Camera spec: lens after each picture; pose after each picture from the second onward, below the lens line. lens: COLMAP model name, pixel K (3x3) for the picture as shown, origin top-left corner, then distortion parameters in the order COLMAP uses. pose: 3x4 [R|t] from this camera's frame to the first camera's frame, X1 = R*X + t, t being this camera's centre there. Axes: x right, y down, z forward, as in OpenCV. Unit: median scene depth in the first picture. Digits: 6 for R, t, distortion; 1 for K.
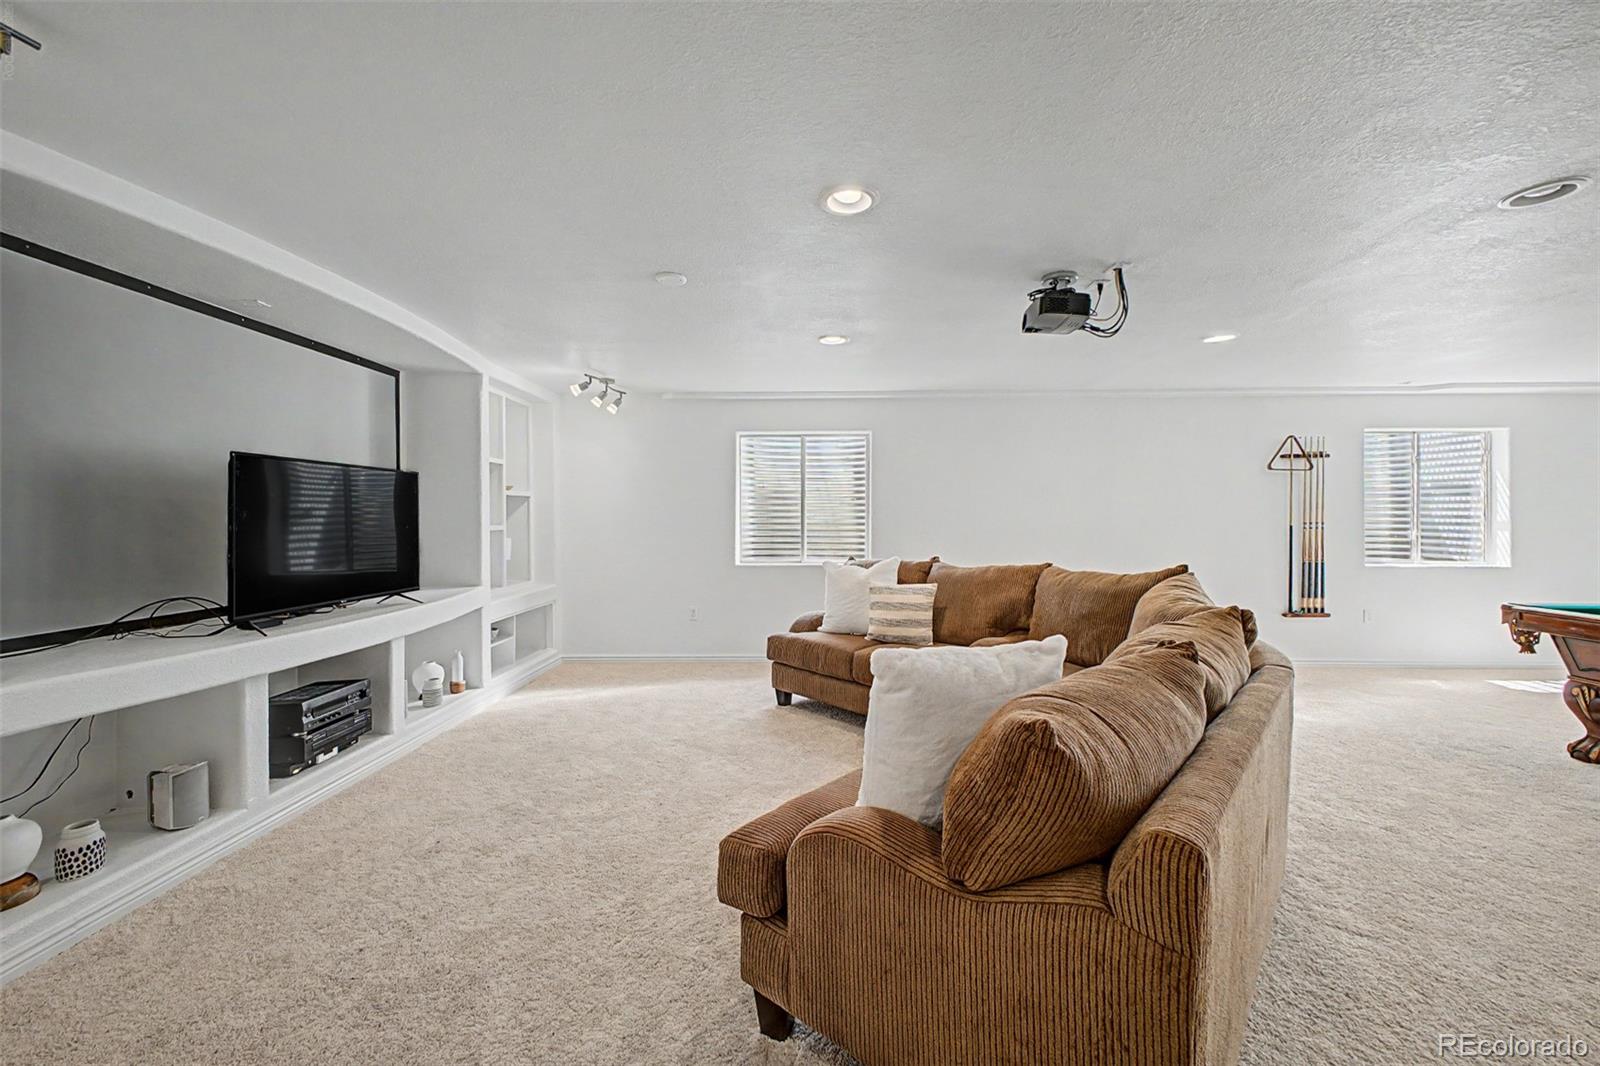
lens RADIAL K [[651.4, 0, 800.0], [0, 651.4, 533.0], [0, 0, 1]] dist [0.030095, -0.000065]
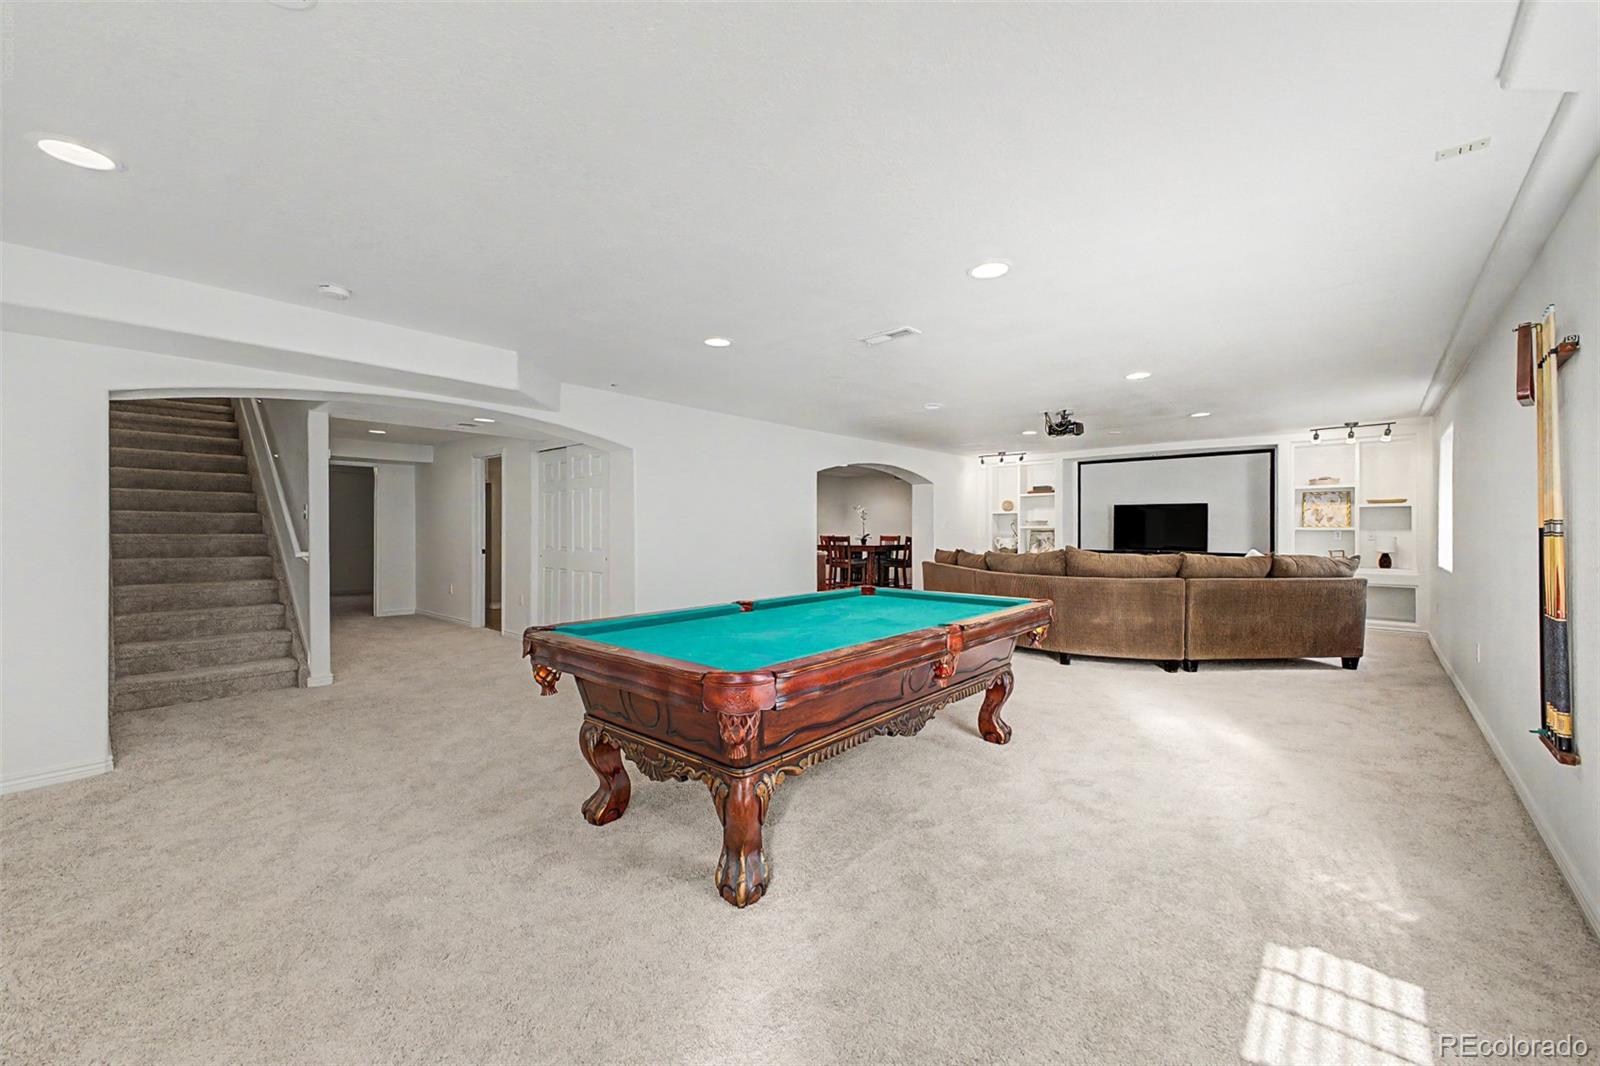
lens RADIAL K [[651.4, 0, 800.0], [0, 651.4, 533.0], [0, 0, 1]] dist [0.030095, -0.000065]
pose [[0.630386, 0.002711, 0.776277, 0.683657], [0.004731, 0.999962, -0.007334, 0.007085], [-0.776268, 0.008296, 0.630349, 0.318789]]
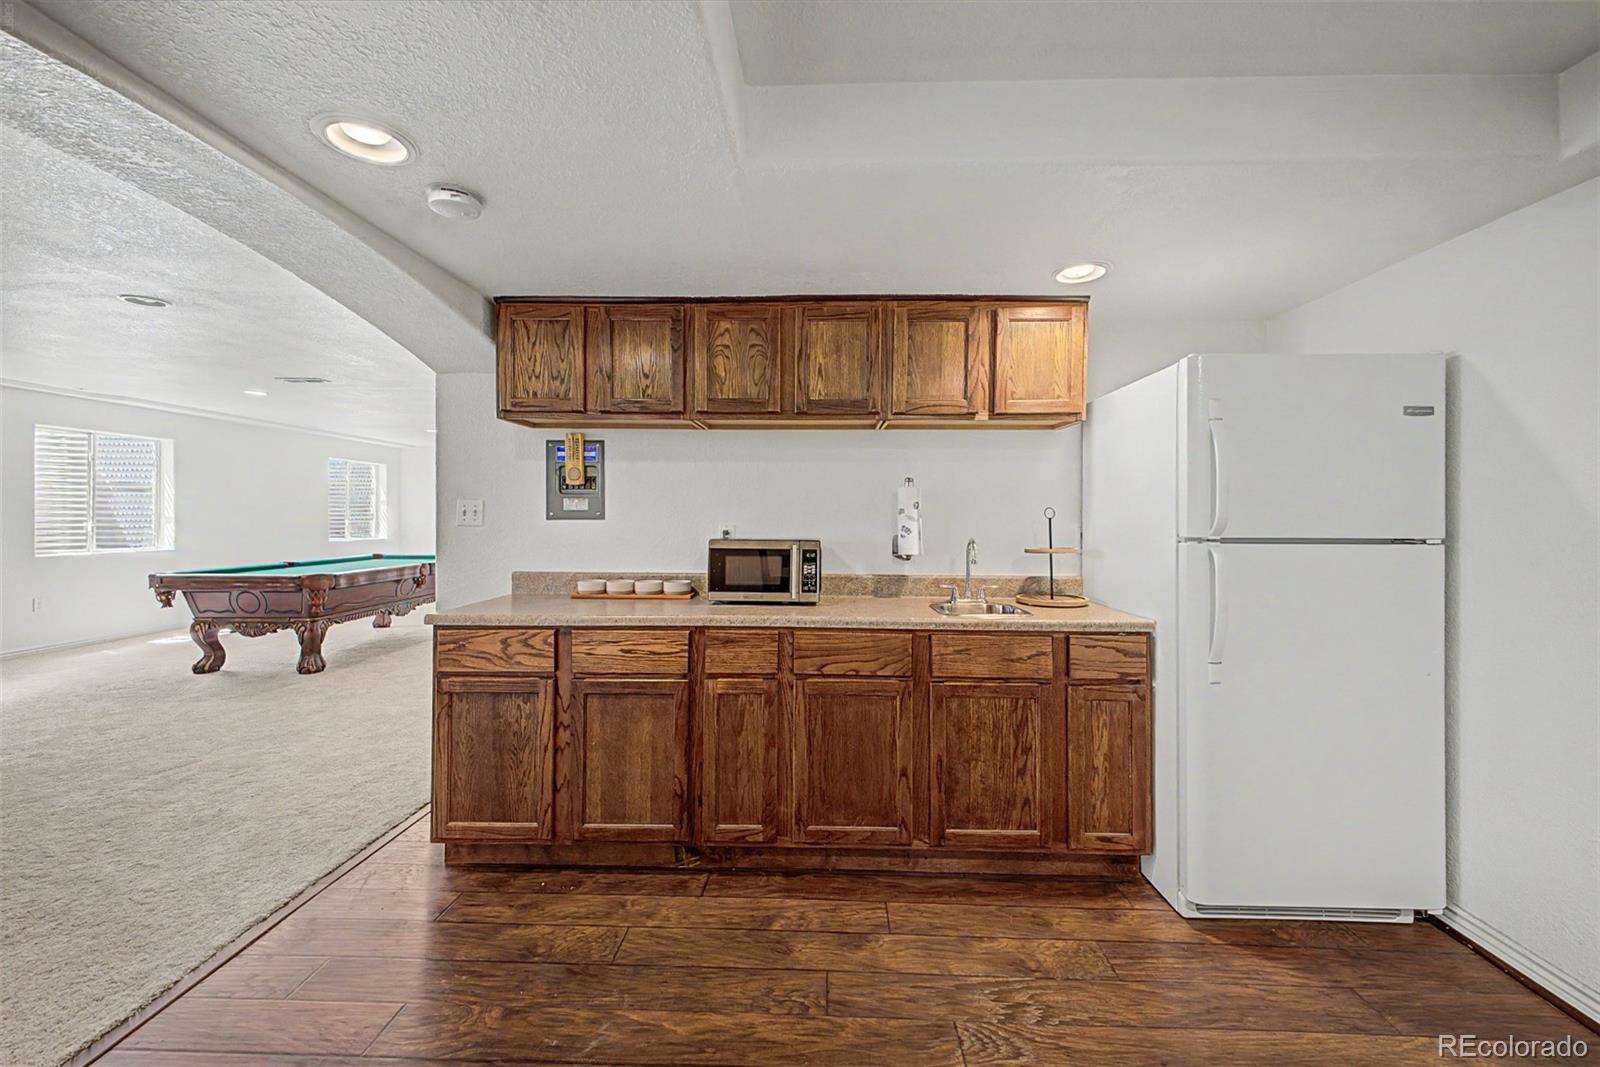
lens RADIAL K [[634.7, 0, 803.9], [0, 634.7, 520.4], [0, 0, 1]] dist [0.014565, -0.000134]
pose [[0.009126, -0.002206, 0.999956, -0.240399], [0.015599, 0.999876, 0.002064, 0.015712], [-0.999837, 0.015579, 0.009159, -0.330883]]
